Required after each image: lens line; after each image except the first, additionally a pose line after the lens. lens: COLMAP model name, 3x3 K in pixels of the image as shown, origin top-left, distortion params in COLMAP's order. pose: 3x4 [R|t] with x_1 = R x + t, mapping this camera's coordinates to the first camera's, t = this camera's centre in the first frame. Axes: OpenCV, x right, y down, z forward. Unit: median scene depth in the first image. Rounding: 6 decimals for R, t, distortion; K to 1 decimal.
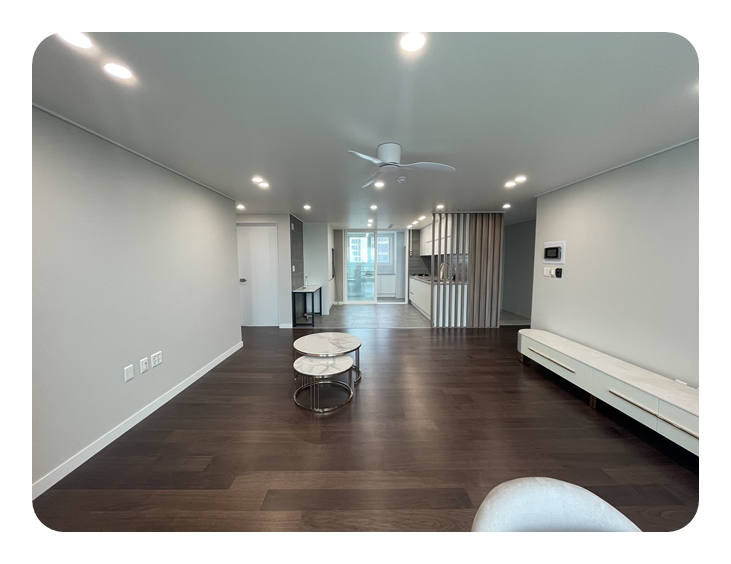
lens RADIAL K [[266.5, 0, 364.1], [0, 266.5, 281.4], [0, 0, 1]] dist [-0.005307, -0.000143]
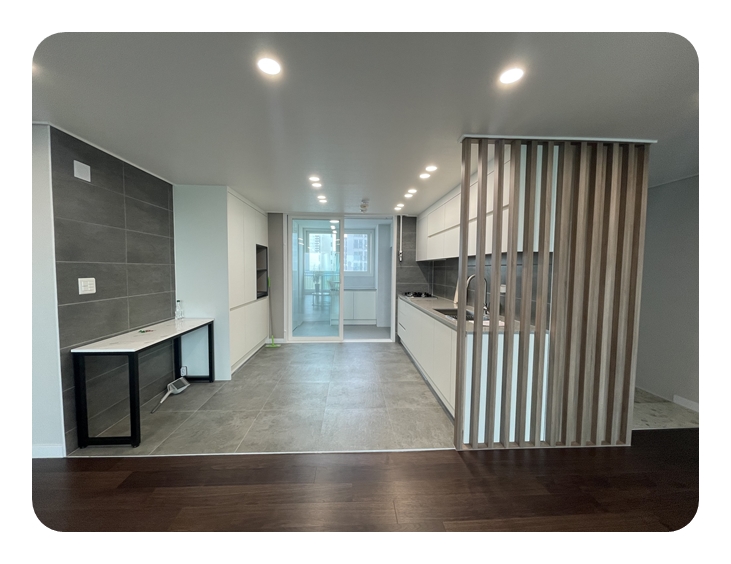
lens RADIAL K [[266.5, 0, 364.0], [0, 266.5, 284.7], [0, 0, 1]] dist [-0.005307, -0.000143]
pose [[0.998943, 0.010333, 0.044789, 0.087121], [-0.009395, 0.999733, -0.021089, -0.039534], [-0.044995, 0.020646, 0.998774, 0.530164]]
